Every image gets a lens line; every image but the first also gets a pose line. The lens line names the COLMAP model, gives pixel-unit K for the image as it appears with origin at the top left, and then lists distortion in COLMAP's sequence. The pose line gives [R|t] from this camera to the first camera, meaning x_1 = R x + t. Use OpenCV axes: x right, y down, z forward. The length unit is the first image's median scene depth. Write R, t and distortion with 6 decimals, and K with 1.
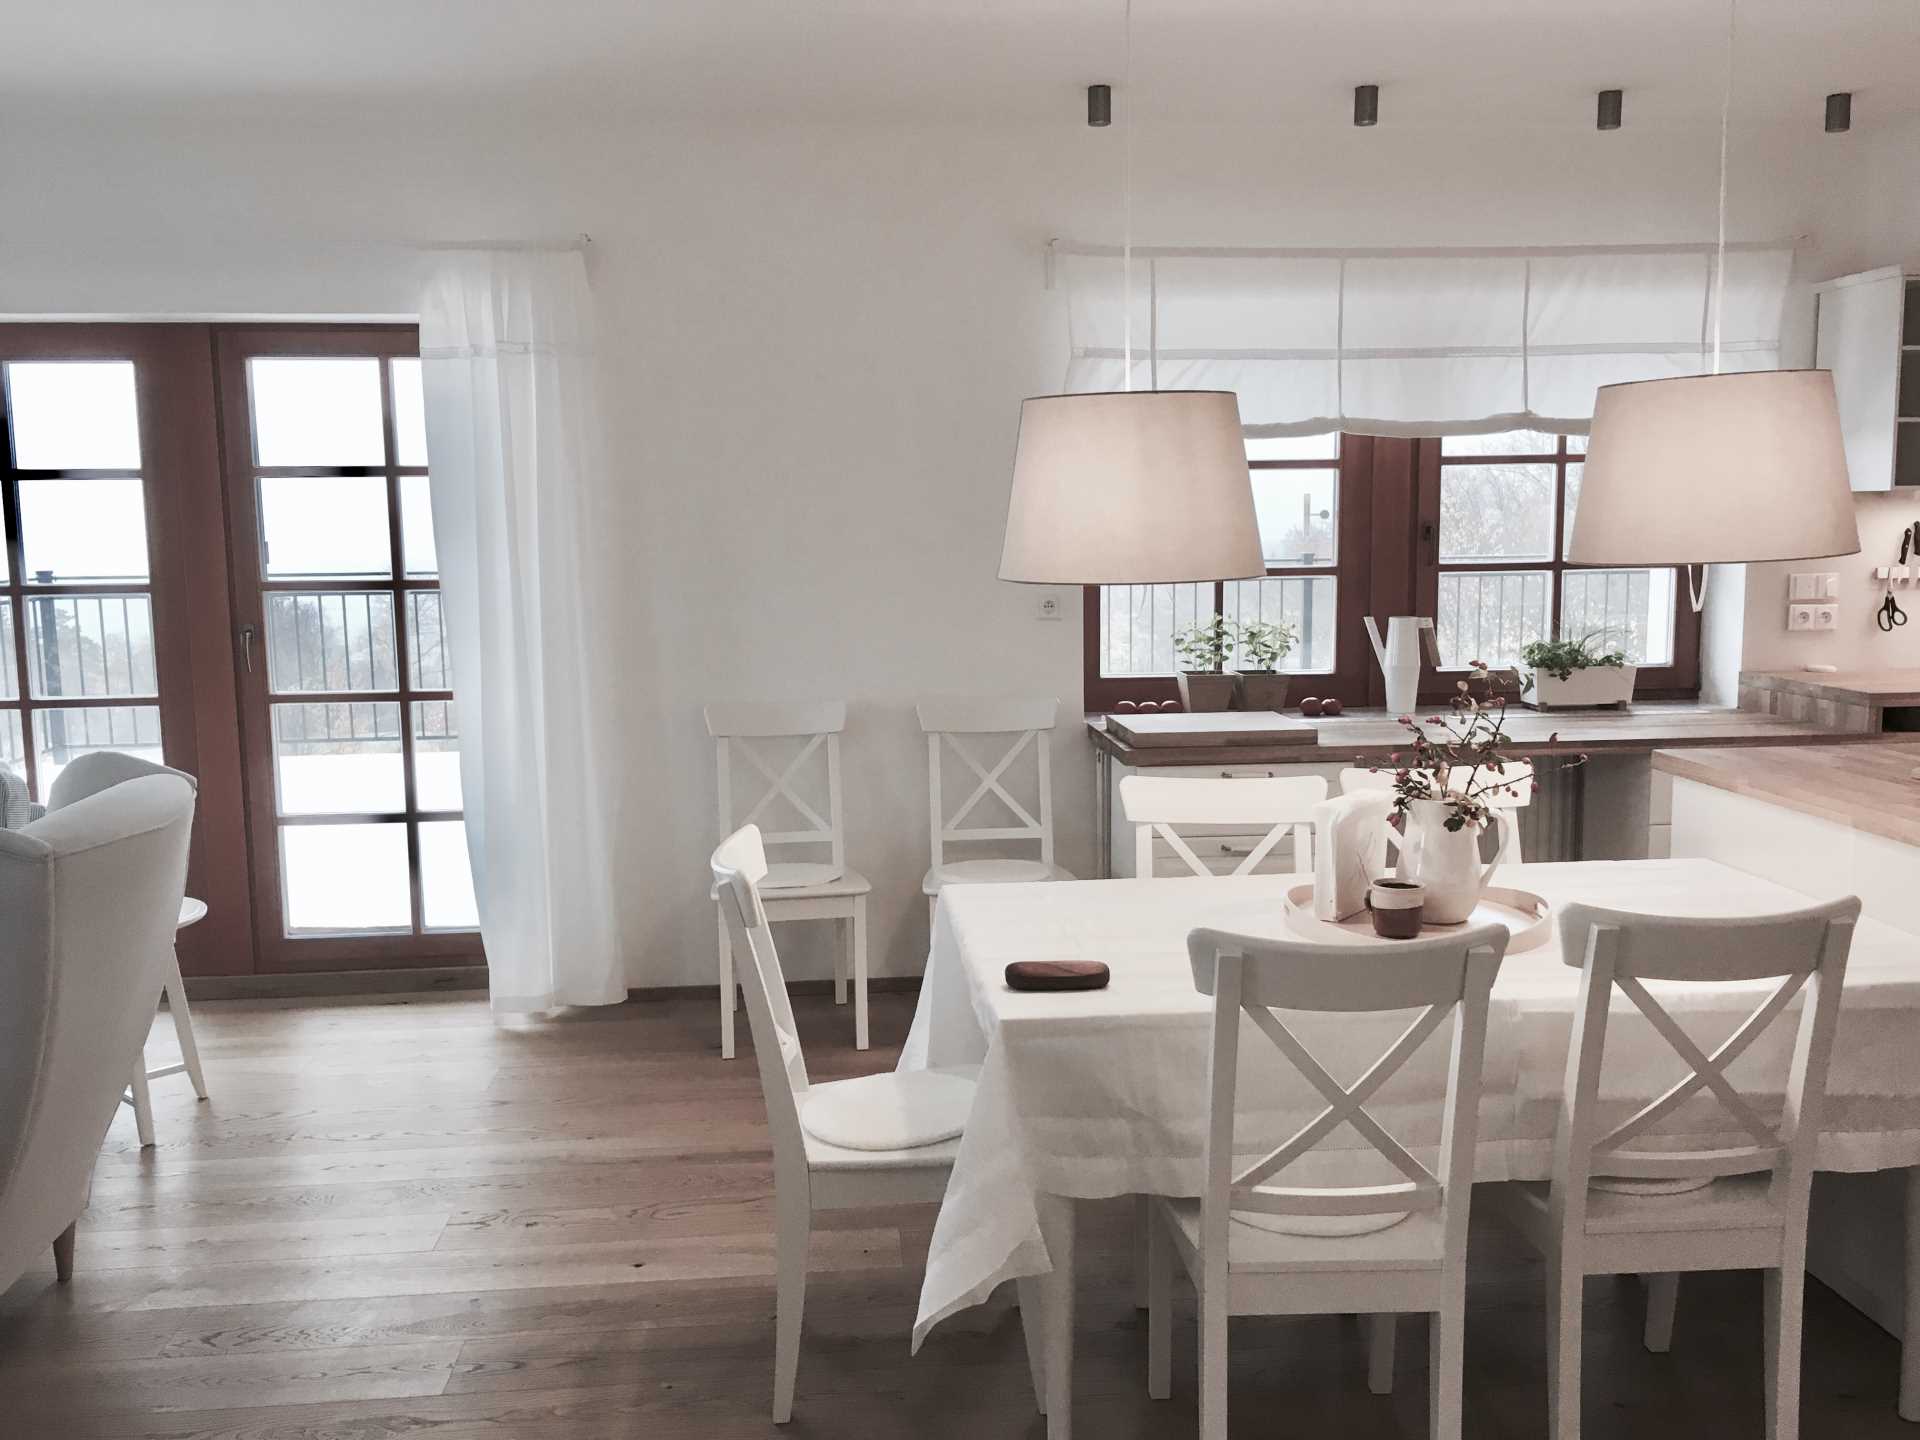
lens RADIAL K [[1618.8, 0, 960.0], [0, 1618.8, 720.0], [0, 0, 1]] dist [0.048338, -0.043844]
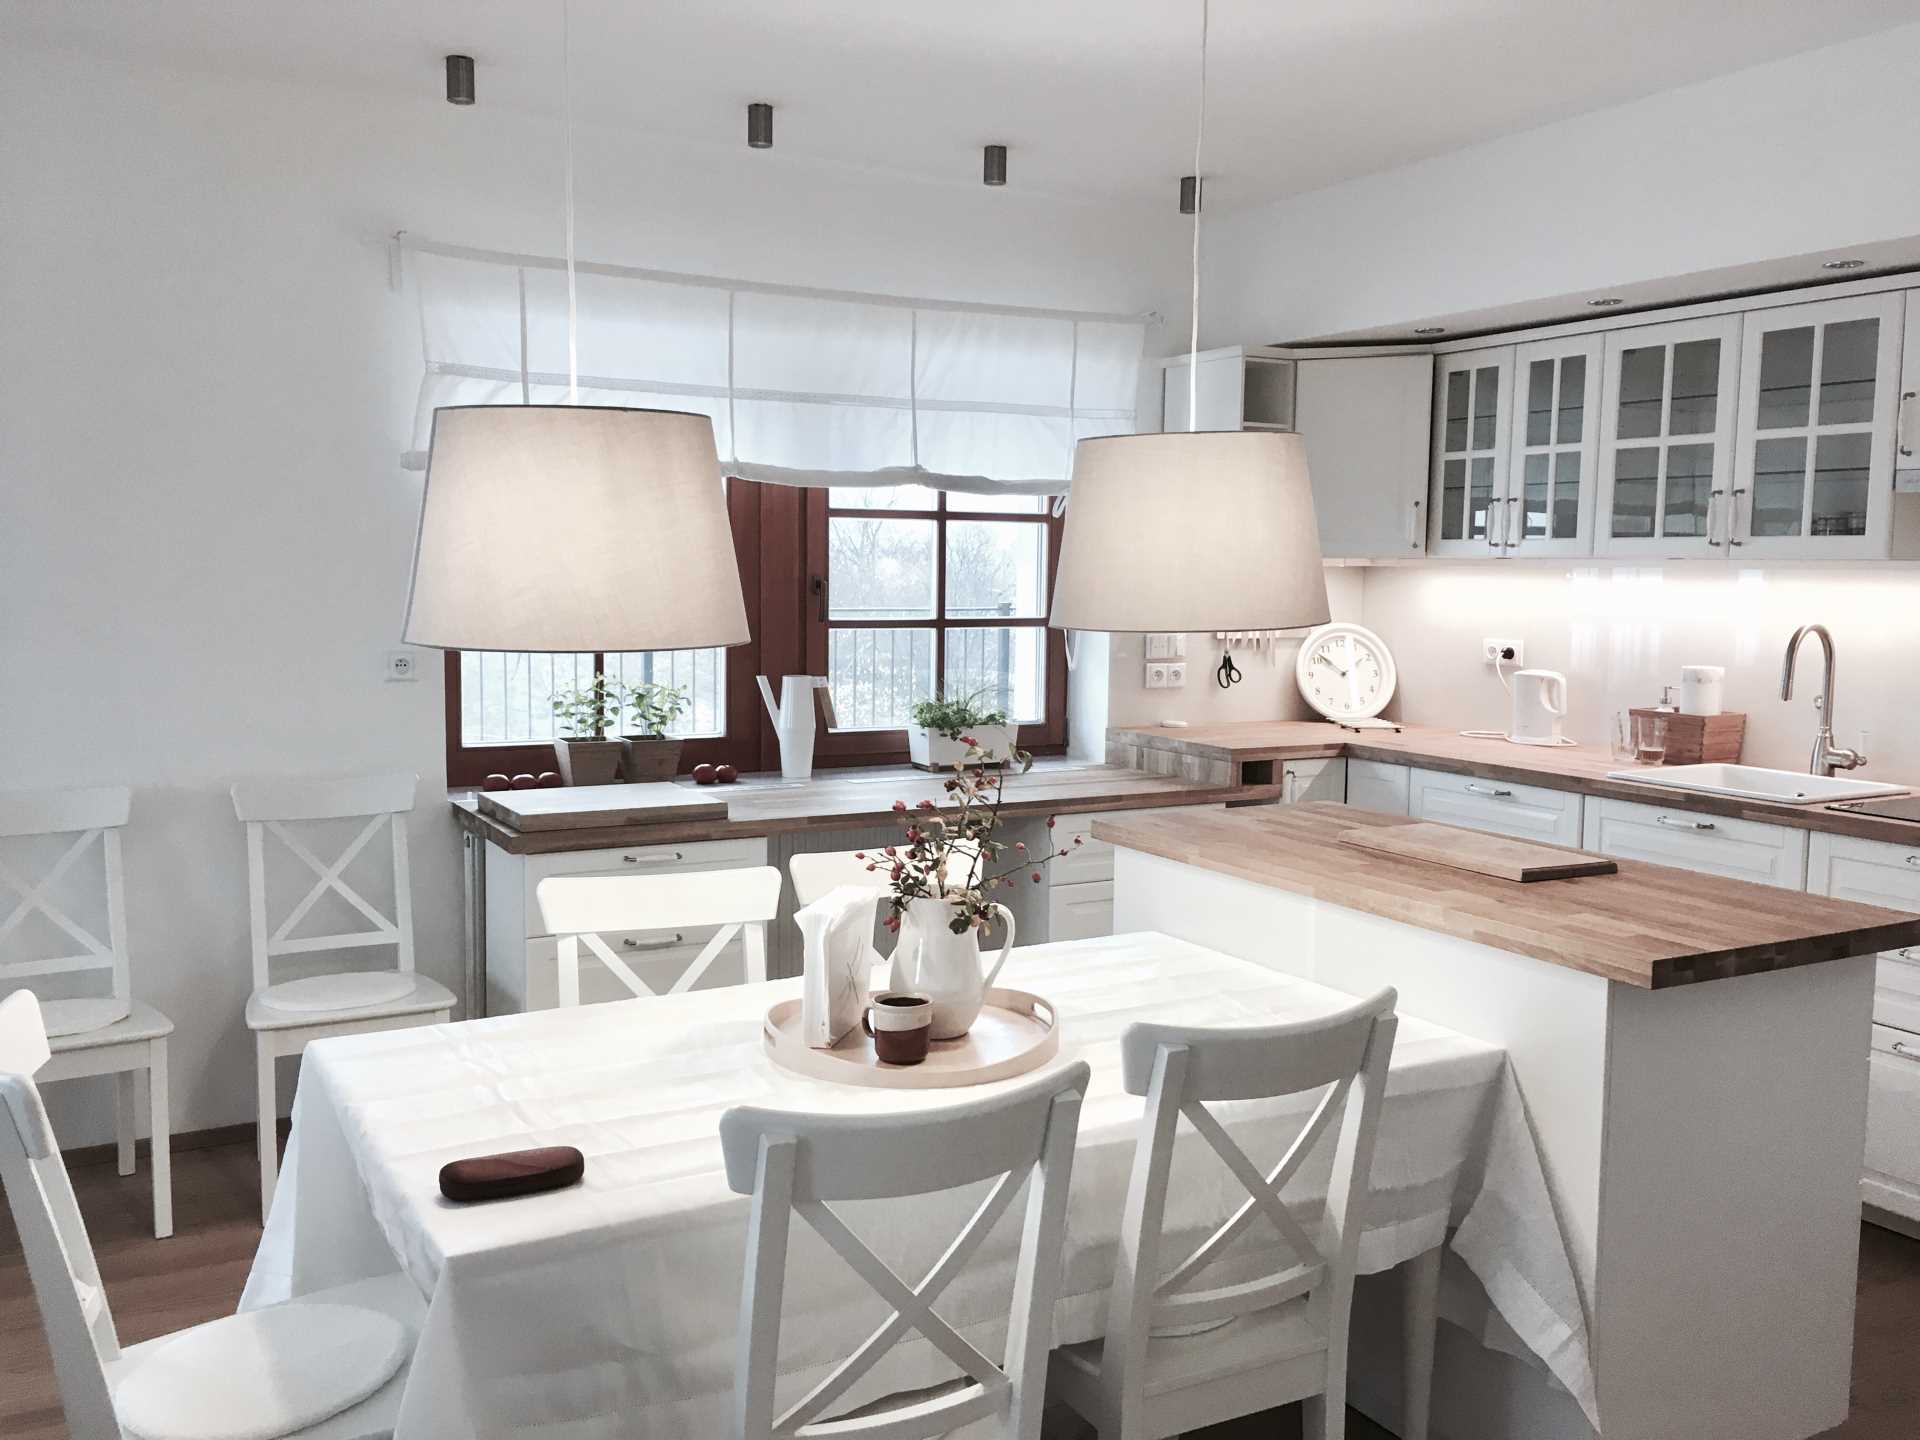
lens RADIAL K [[1618.8, 0, 960.0], [0, 1618.8, 720.0], [0, 0, 1]] dist [0.048338, -0.043844]
pose [[0.911397, -0.015180, 0.411249, -0.028996], [0.027078, 0.999366, -0.023121, -0.014422], [-0.410637, 0.032208, 0.911230, 0.112445]]
